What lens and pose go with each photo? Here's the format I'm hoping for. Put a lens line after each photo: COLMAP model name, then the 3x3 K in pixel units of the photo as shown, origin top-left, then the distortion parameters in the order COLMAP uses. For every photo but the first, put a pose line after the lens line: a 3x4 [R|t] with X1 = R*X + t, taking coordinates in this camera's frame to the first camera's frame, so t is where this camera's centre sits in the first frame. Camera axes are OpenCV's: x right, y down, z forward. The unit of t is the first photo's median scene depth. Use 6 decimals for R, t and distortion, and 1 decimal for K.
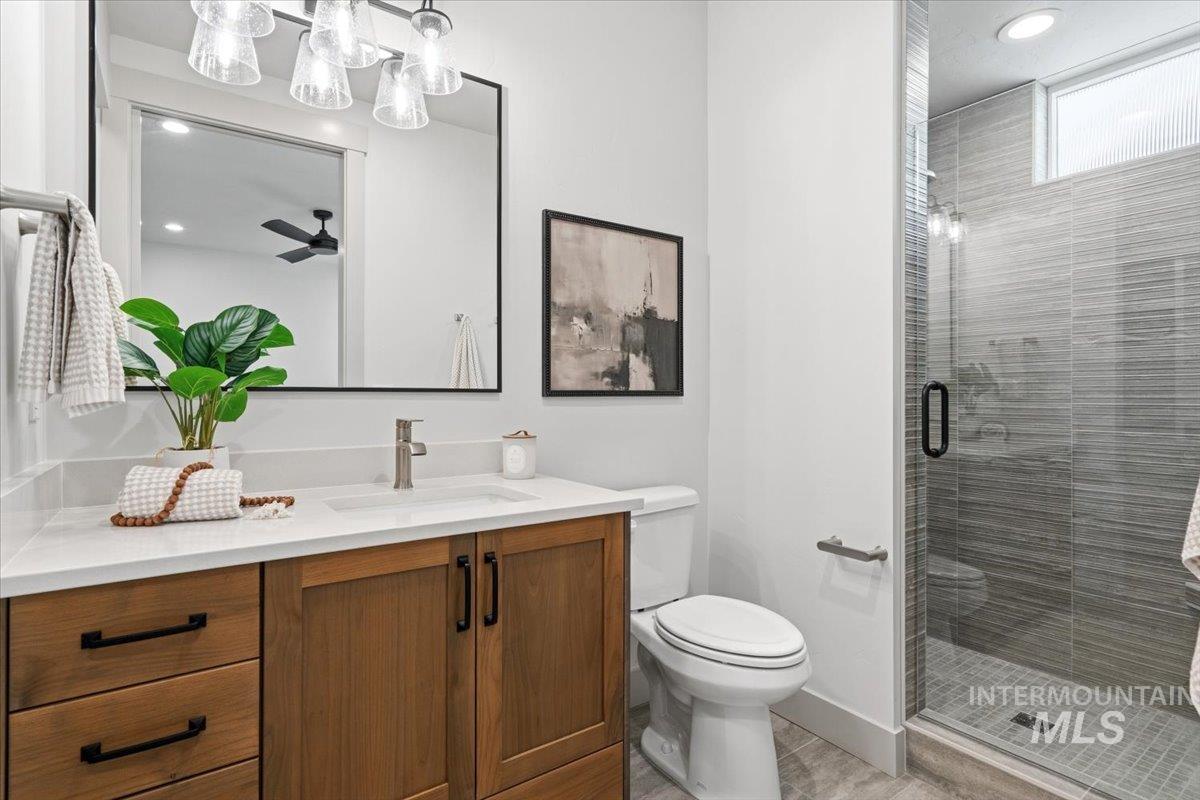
lens RADIAL K [[619.1, 0, 600.3], [0, 619.1, 395.6], [0, 0, 1]] dist [-0.001548, 0.000427]
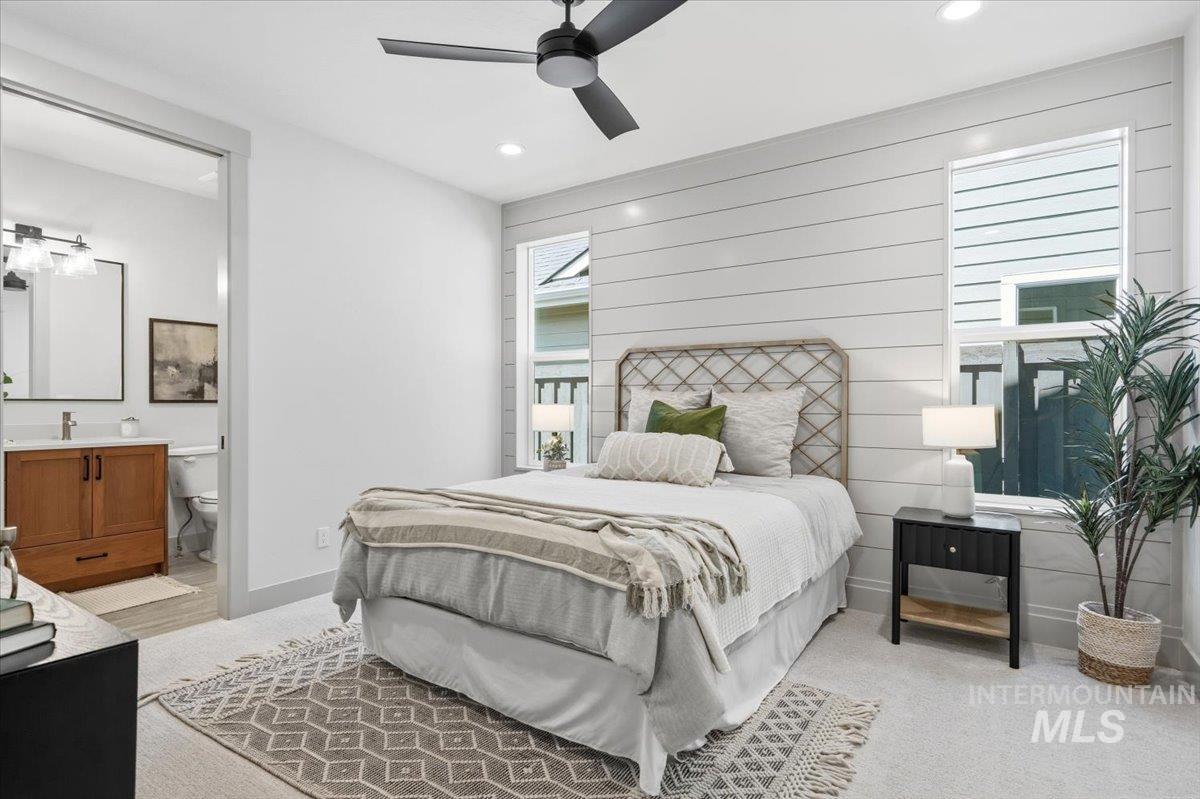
lens RADIAL K [[619.1, 0, 599.4], [0, 619.1, 404.7], [0, 0, 1]] dist [-0.001548, 0.000427]
pose [[0.937383, 0.002813, 0.348288, 0.631558], [-0.003298, 0.999994, 0.000800, 0.001108], [-0.348284, -0.001898, 0.937387, -1.589987]]
